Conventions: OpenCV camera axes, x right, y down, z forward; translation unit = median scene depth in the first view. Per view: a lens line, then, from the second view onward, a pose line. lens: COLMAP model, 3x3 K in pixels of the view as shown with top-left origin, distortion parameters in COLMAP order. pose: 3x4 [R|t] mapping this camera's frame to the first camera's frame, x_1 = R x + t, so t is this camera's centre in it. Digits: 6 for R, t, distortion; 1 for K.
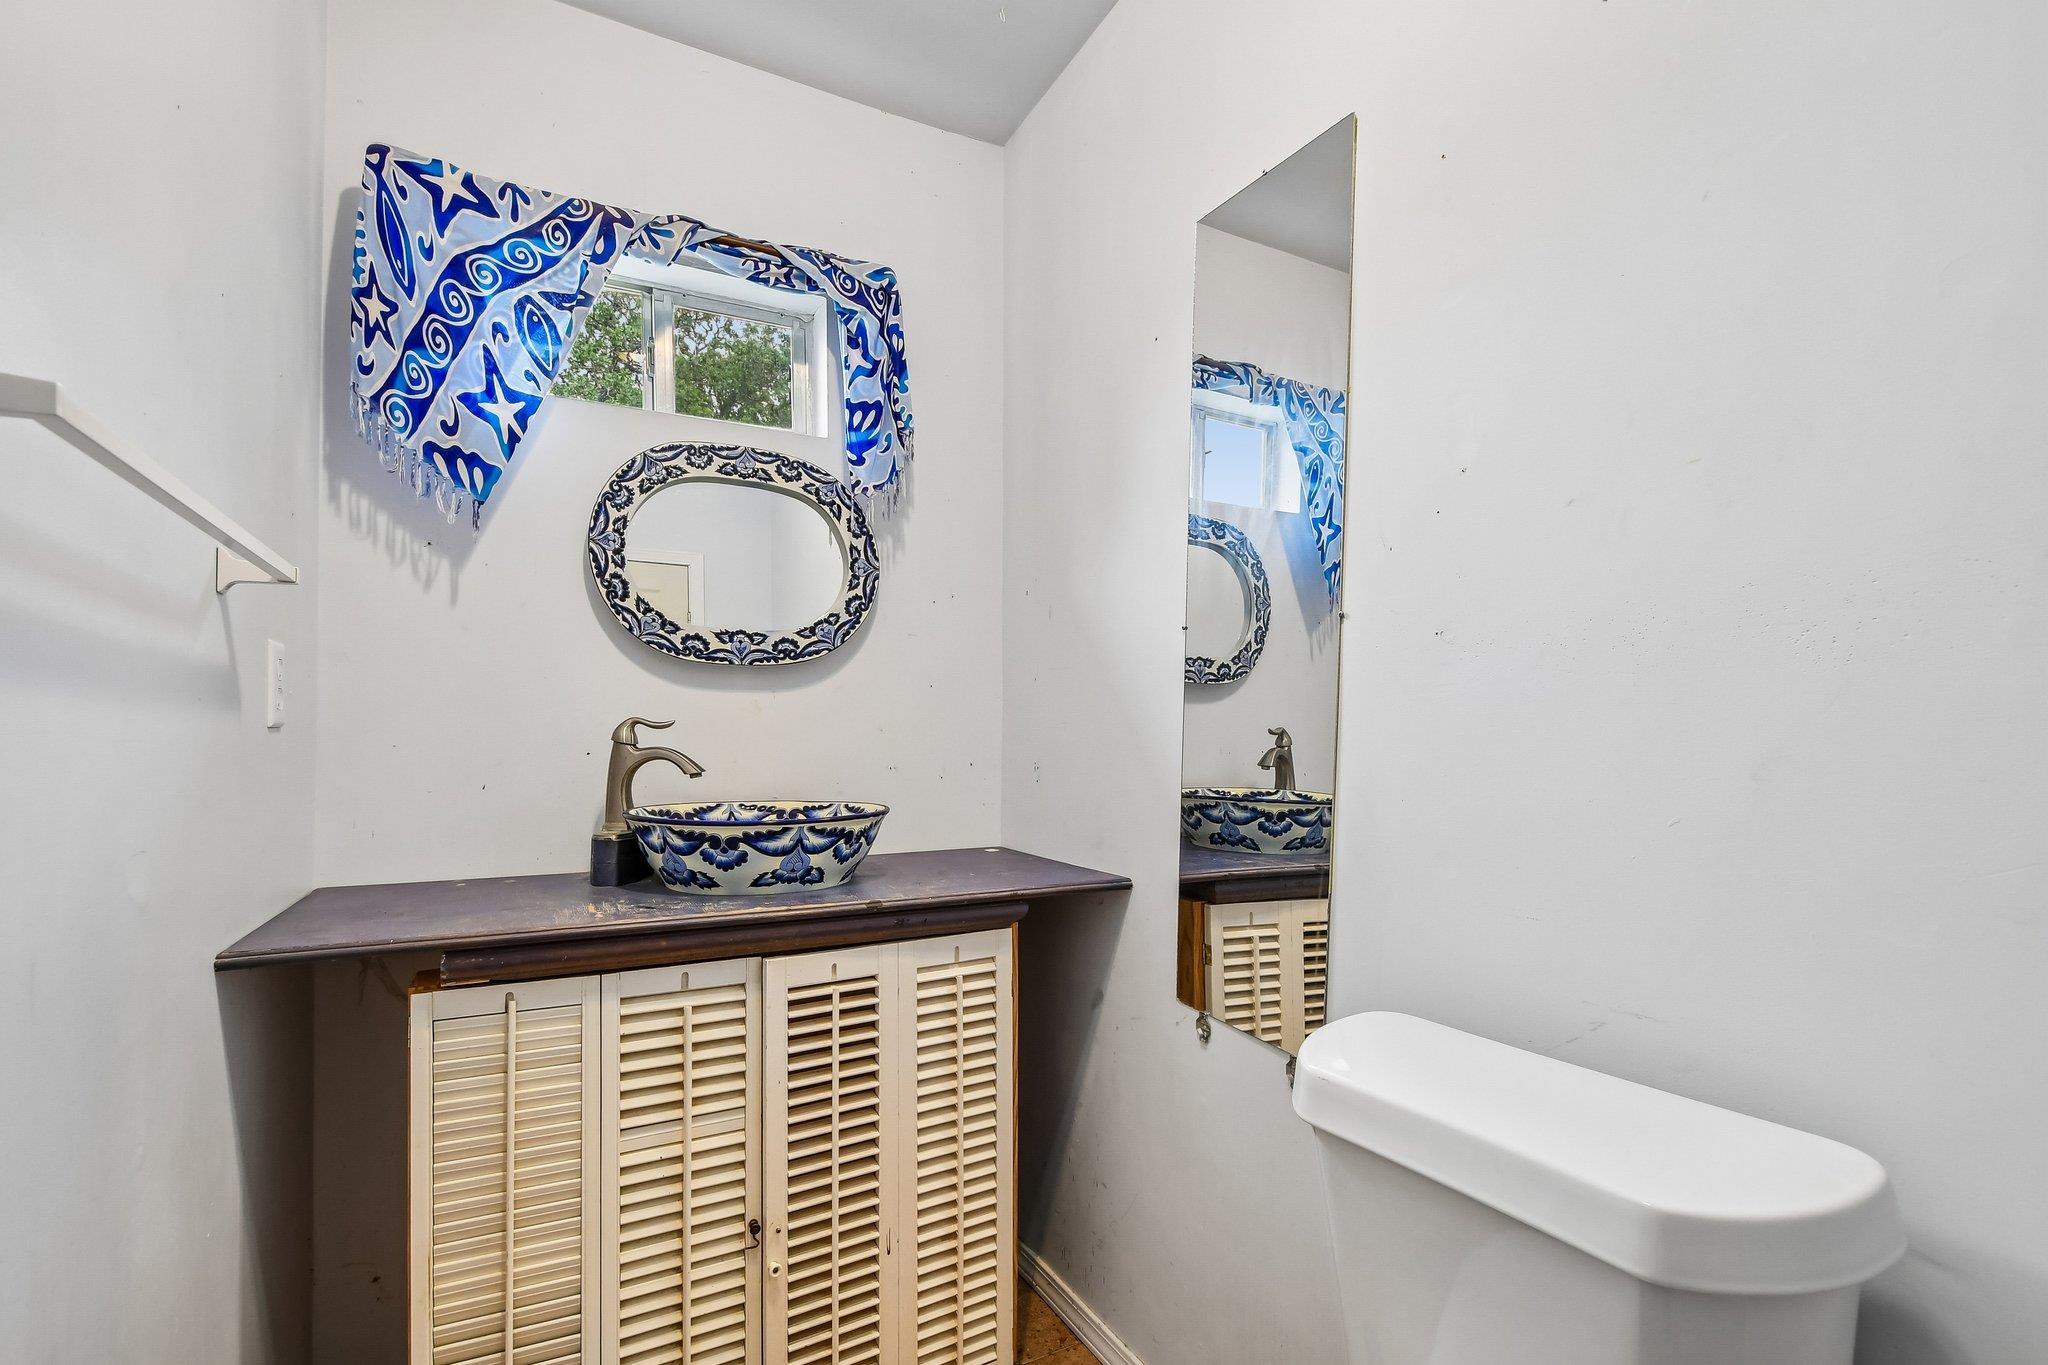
lens RADIAL K [[906.5, 0, 1016.5], [0, 906.5, 744.2], [0, 0, 1]] dist [-0.003721, -0.000569]
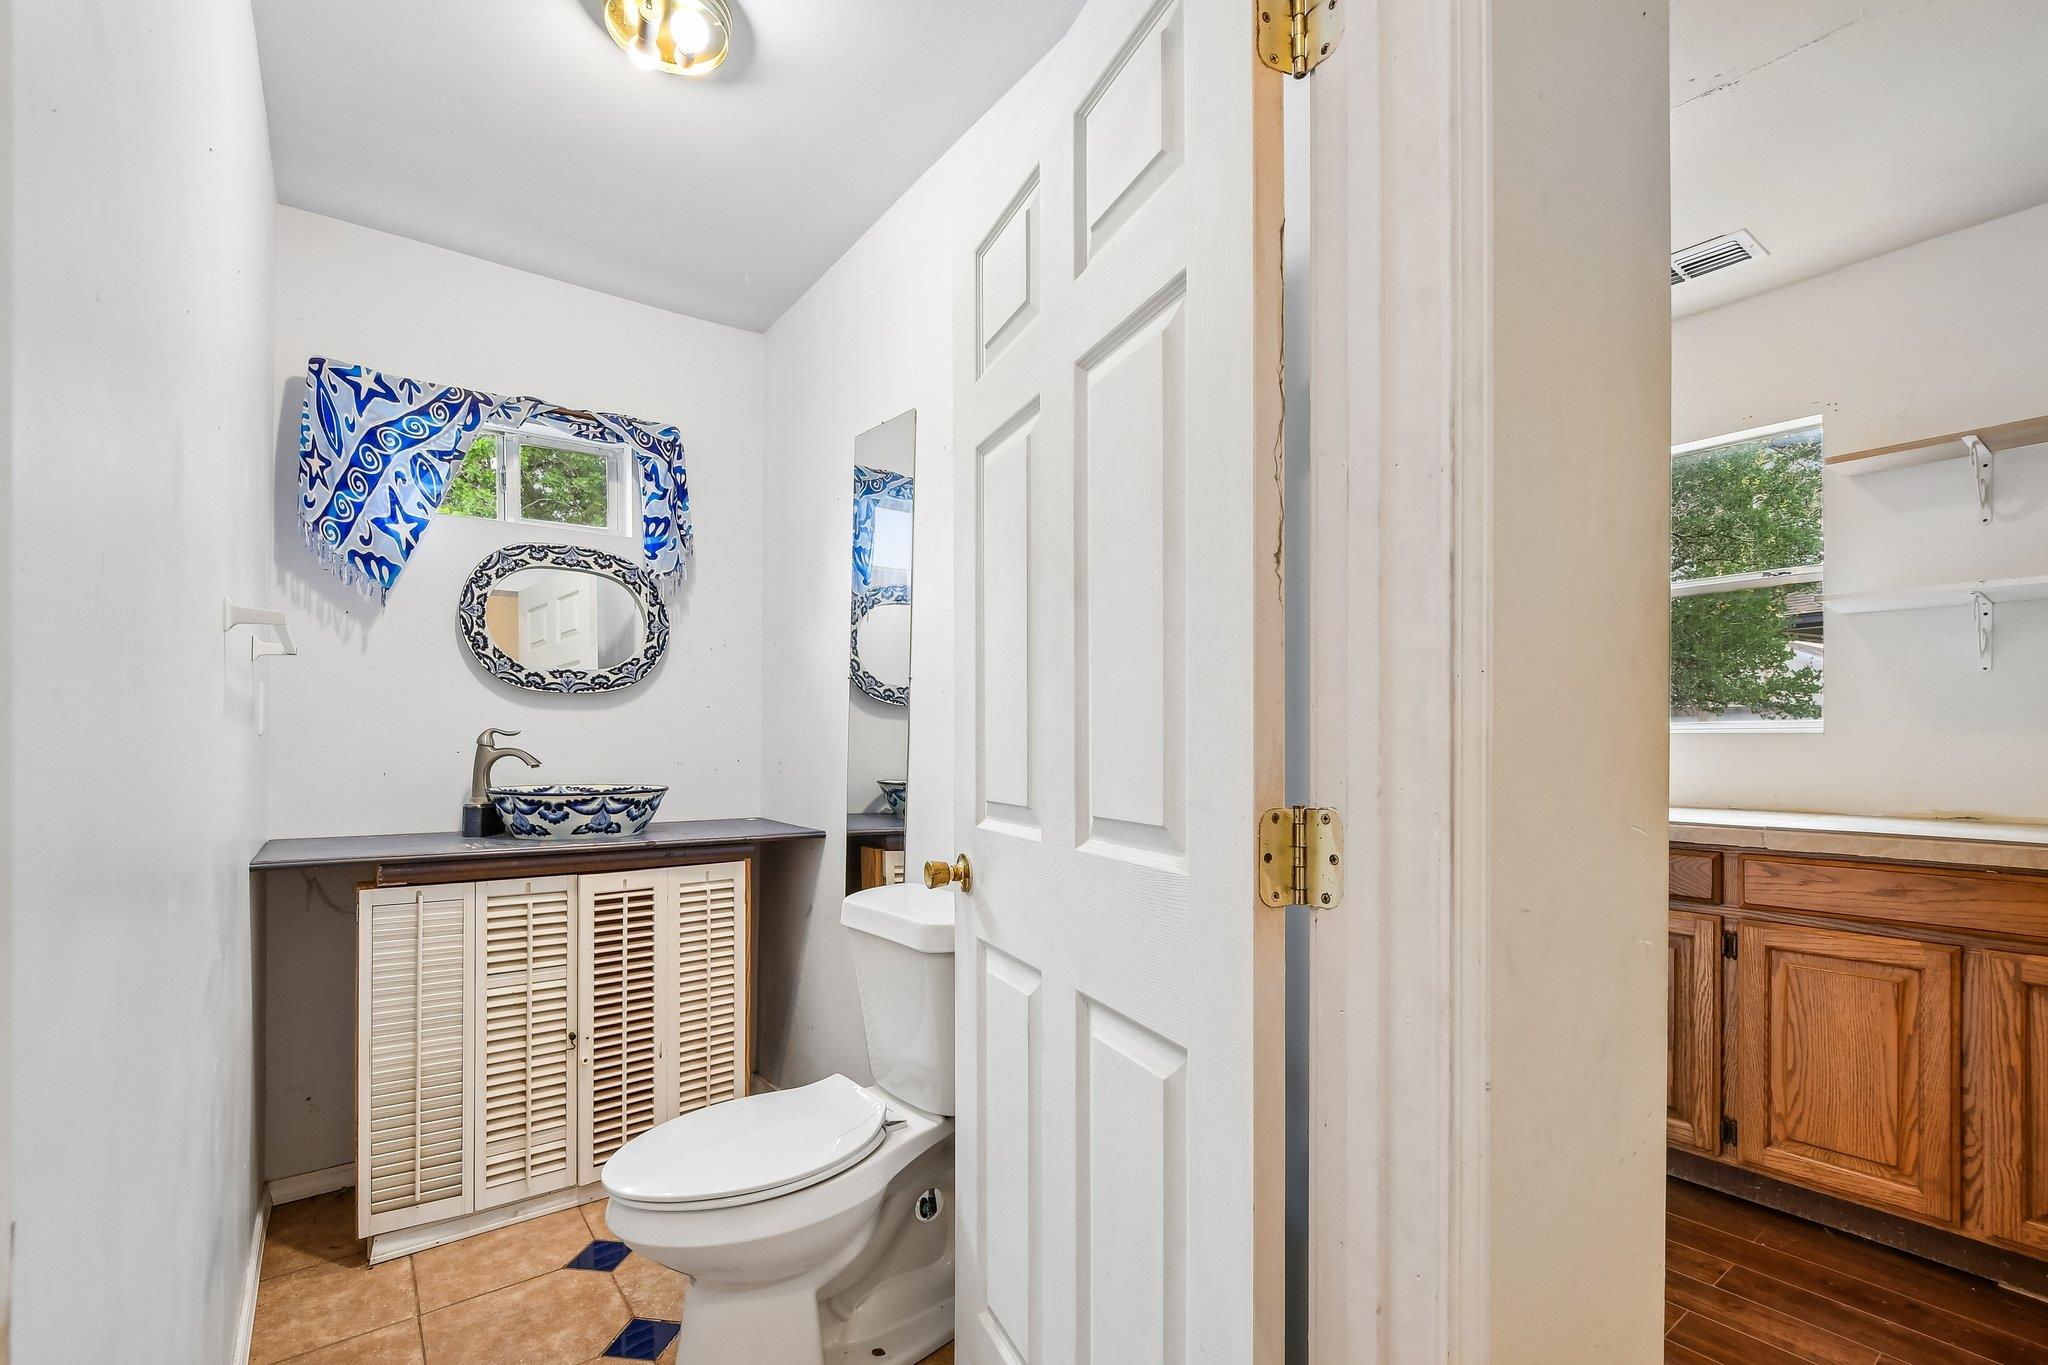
lens RADIAL K [[915.0, 0, 1024.8], [0, 915.0, 751.1], [0, 0, 1]] dist [-0.003745, -0.000125]
pose [[0.988313, 0.004096, 0.152381, 0.246197], [-0.004470, 0.999988, 0.002113, 0.001568], [-0.152370, -0.002769, 0.988320, -0.704628]]
